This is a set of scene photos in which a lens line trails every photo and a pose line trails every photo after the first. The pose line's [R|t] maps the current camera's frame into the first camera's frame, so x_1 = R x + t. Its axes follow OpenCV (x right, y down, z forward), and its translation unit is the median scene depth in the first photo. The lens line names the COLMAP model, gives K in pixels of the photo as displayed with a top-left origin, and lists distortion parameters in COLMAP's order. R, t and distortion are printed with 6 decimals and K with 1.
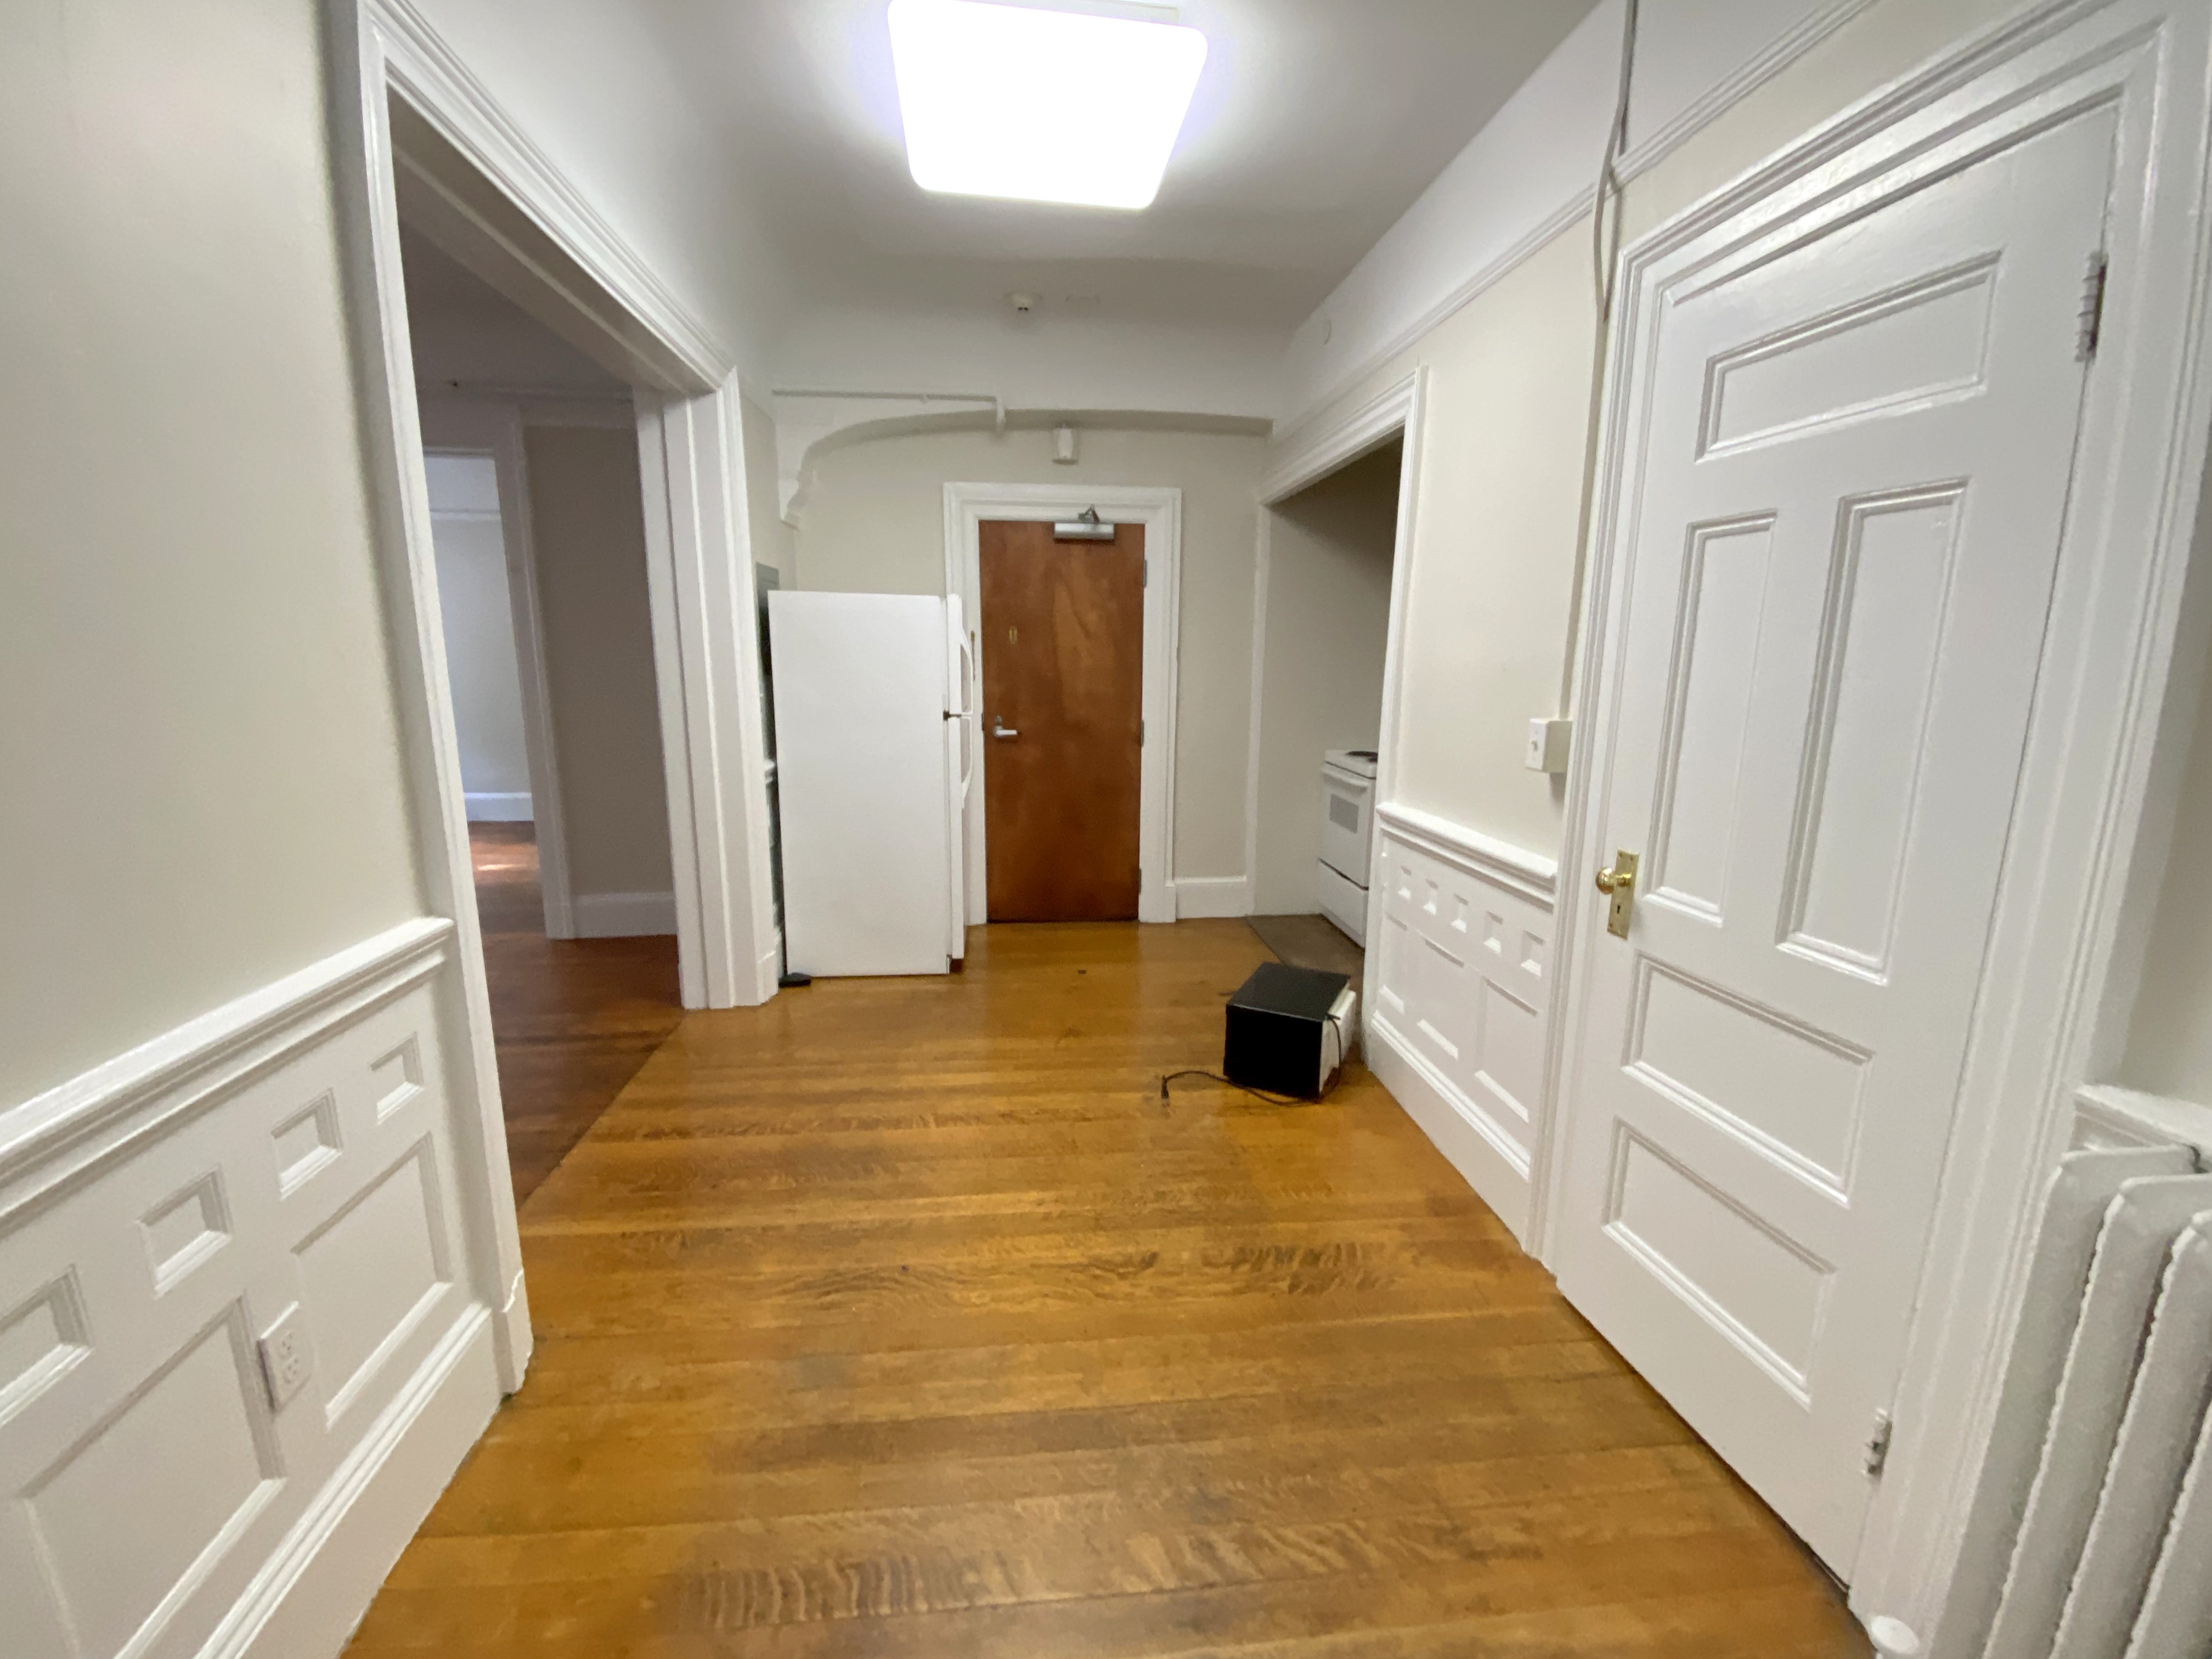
lens RADIAL K [[893.7, 0, 1090.5], [0, 893.7, 830.1], [0, 0, 1]] dist [0.000190, -0.002613]
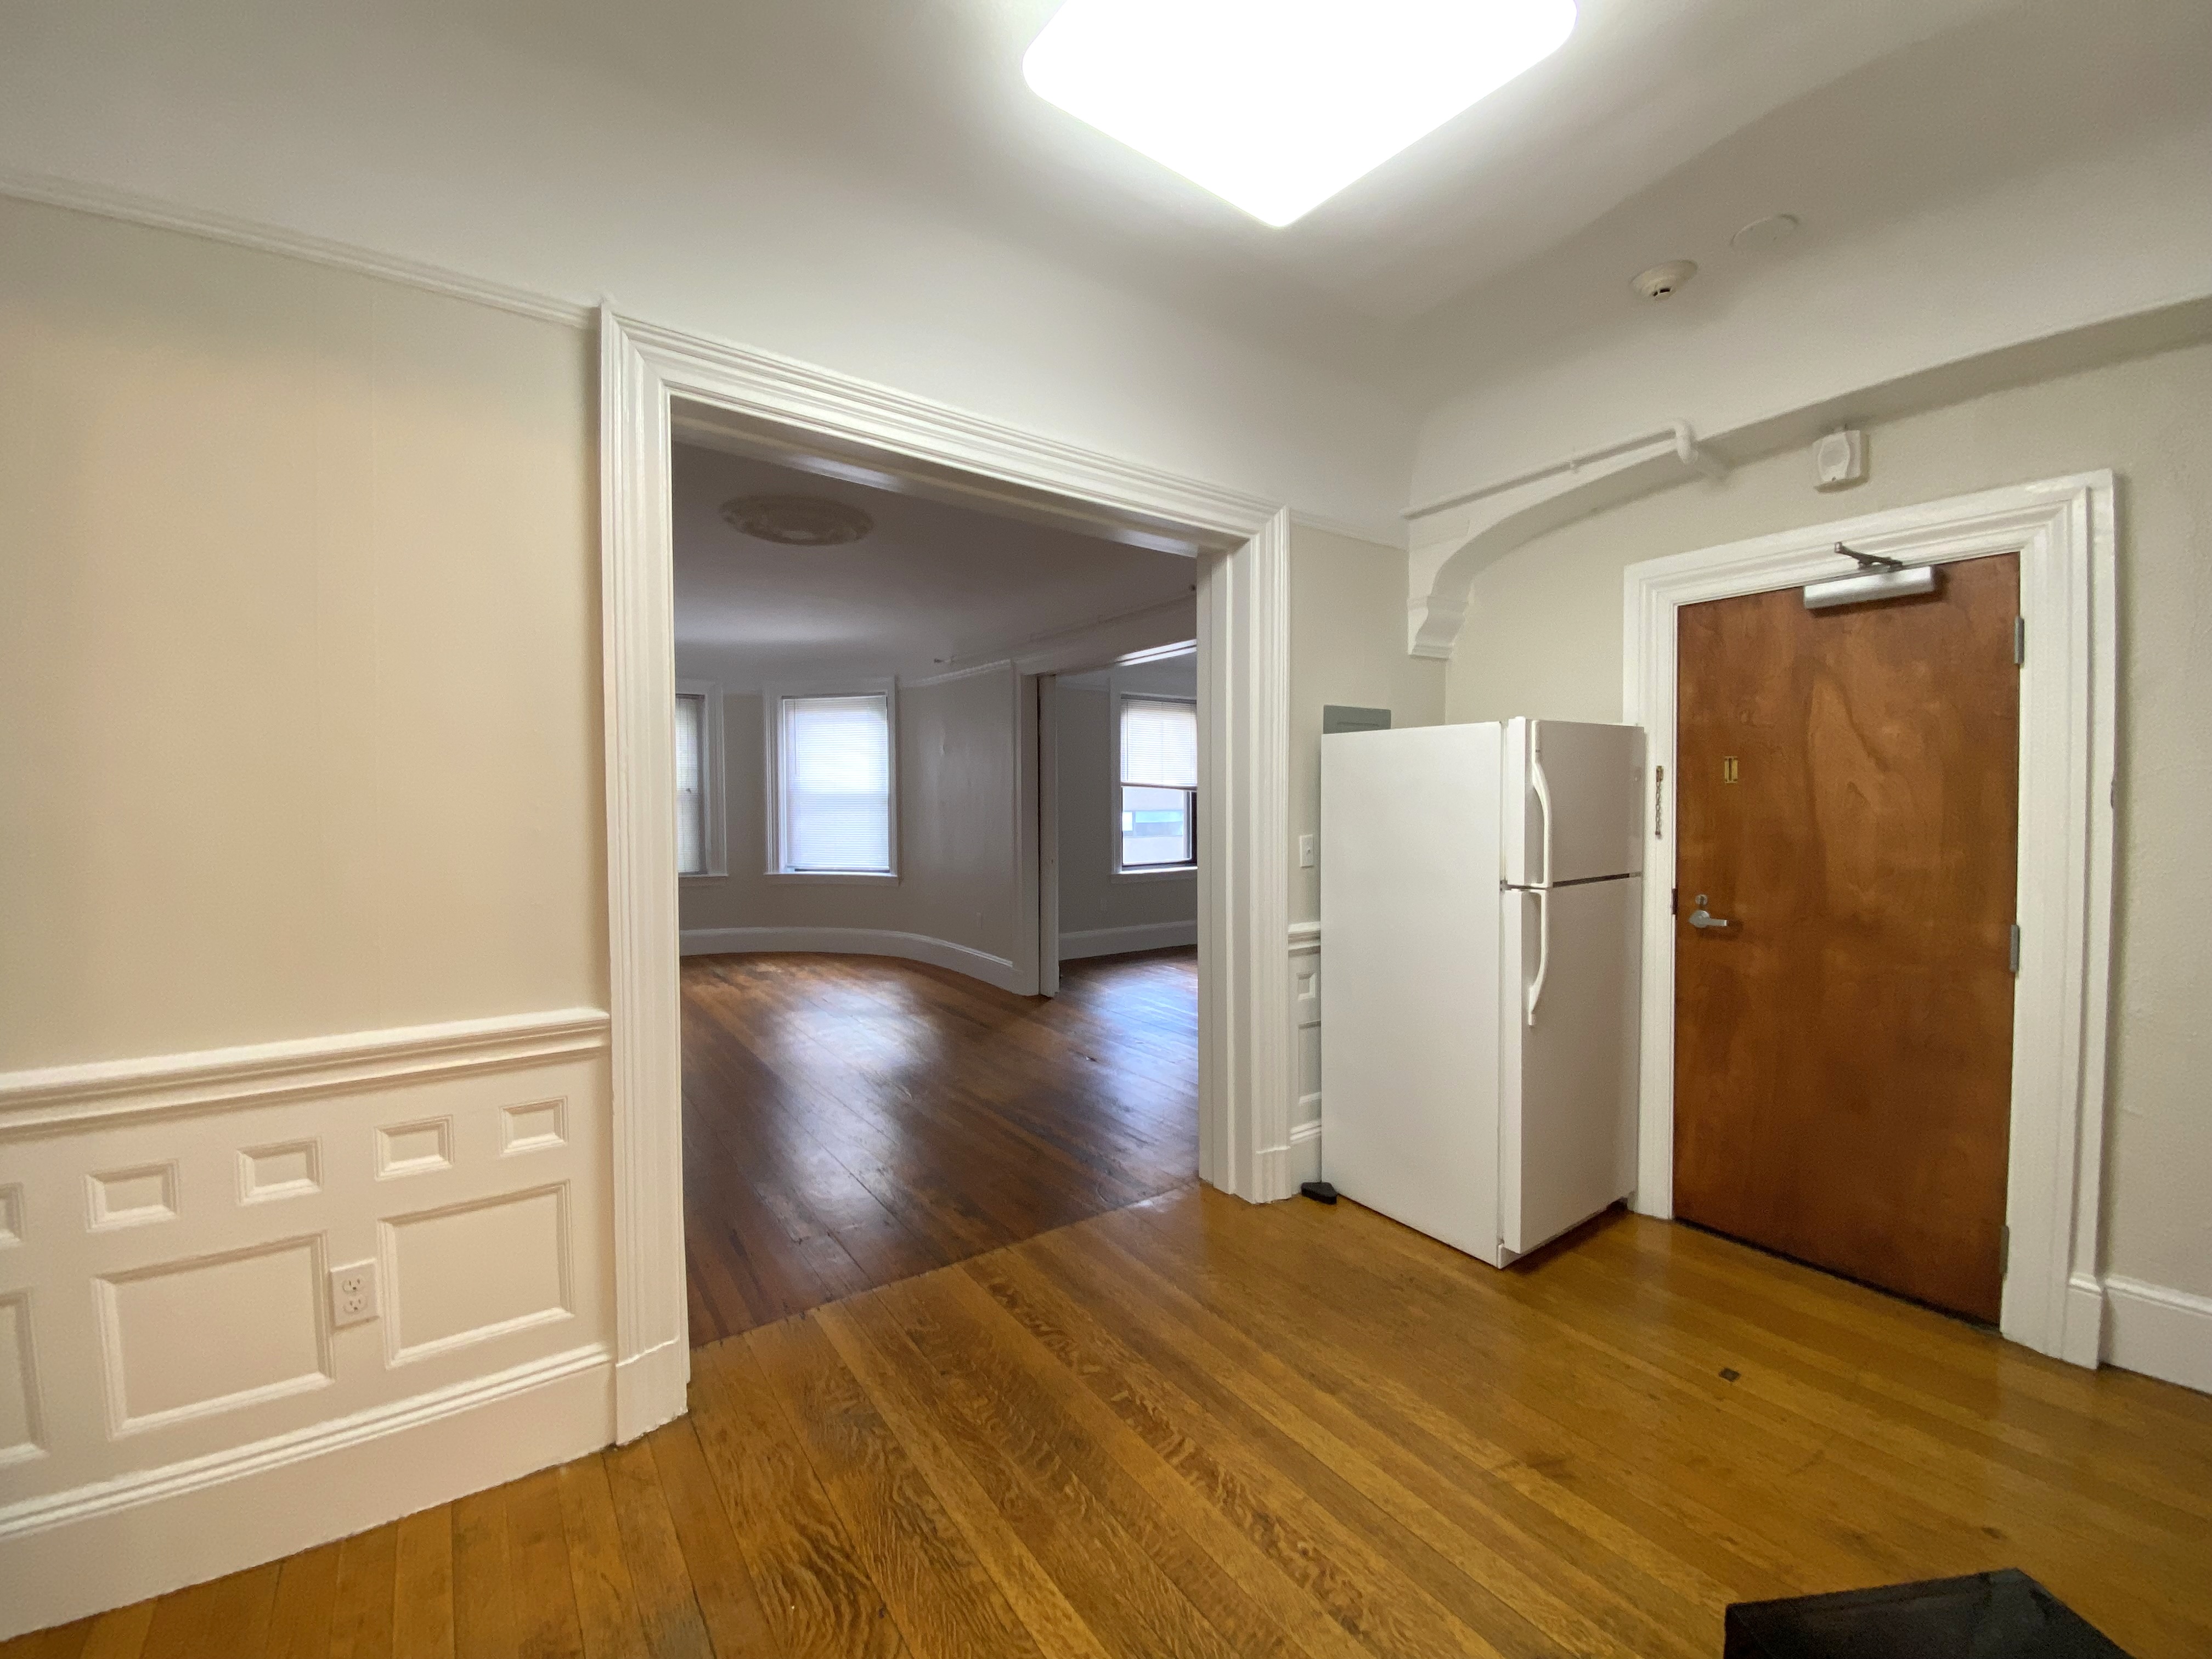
lens RADIAL K [[893.7, 0, 1106.8], [0, 893.7, 814.2], [0, 0, 1]] dist [0.000190, -0.002613]
pose [[0.492543, -0.000382, -0.870288, 0.275729], [-0.157849, 0.983375, -0.089767, -0.066436], [0.855853, 0.181588, 0.484294, 0.353412]]
